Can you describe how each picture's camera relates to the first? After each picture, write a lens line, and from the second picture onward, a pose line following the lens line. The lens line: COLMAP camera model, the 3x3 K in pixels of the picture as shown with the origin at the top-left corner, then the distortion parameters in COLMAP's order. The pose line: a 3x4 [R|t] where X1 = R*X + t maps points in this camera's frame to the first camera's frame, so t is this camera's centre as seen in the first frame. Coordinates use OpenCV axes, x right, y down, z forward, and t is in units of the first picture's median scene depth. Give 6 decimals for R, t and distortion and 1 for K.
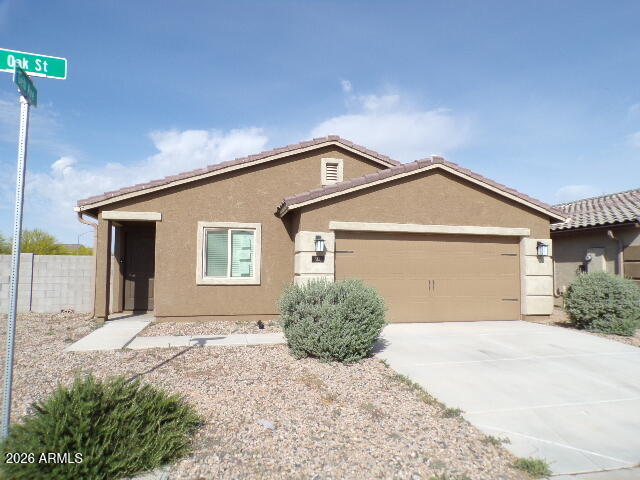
lens RADIAL K [[426.9, 0, 326.1], [0, 426.9, 242.8], [0, 0, 1]] dist [-0.006795, 0.008104]
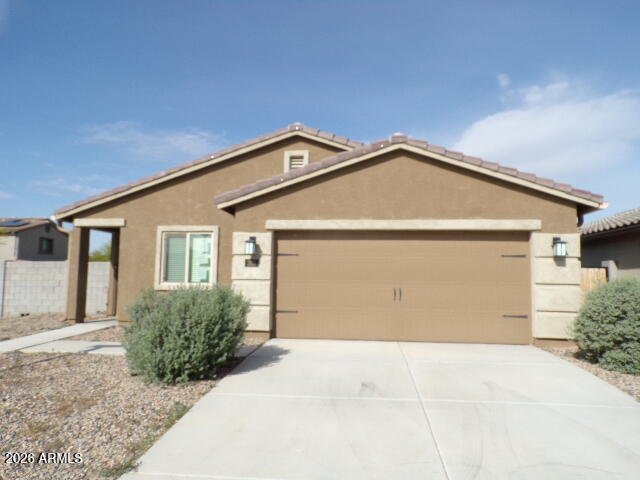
lens RADIAL K [[426.9, 0, 326.1], [0, 426.9, 242.8], [0, 0, 1]] dist [-0.006795, 0.008104]
pose [[0.943853, -0.022797, -0.329578, 0.389482], [0.016128, 0.999606, -0.022954, 0.017838], [0.329972, 0.016350, 0.943849, 0.195455]]
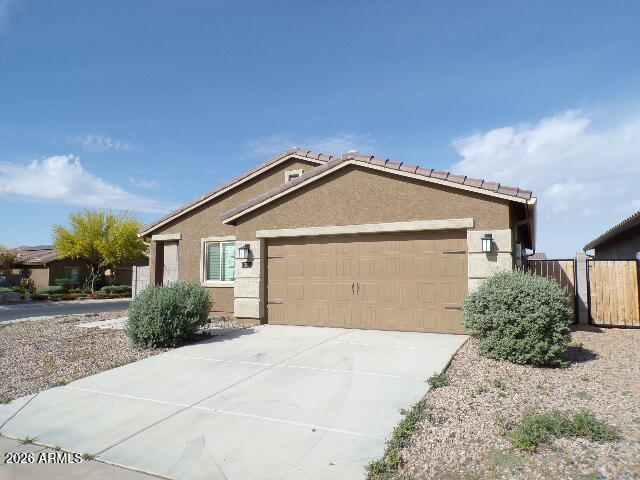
lens RADIAL K [[426.9, 0, 326.1], [0, 426.9, 242.8], [0, 0, 1]] dist [-0.006795, 0.008104]
pose [[0.776424, -0.058010, -0.627535, 0.798789], [0.053079, 0.998236, -0.026606, 0.019471], [0.627972, -0.012652, 0.778133, 0.228124]]
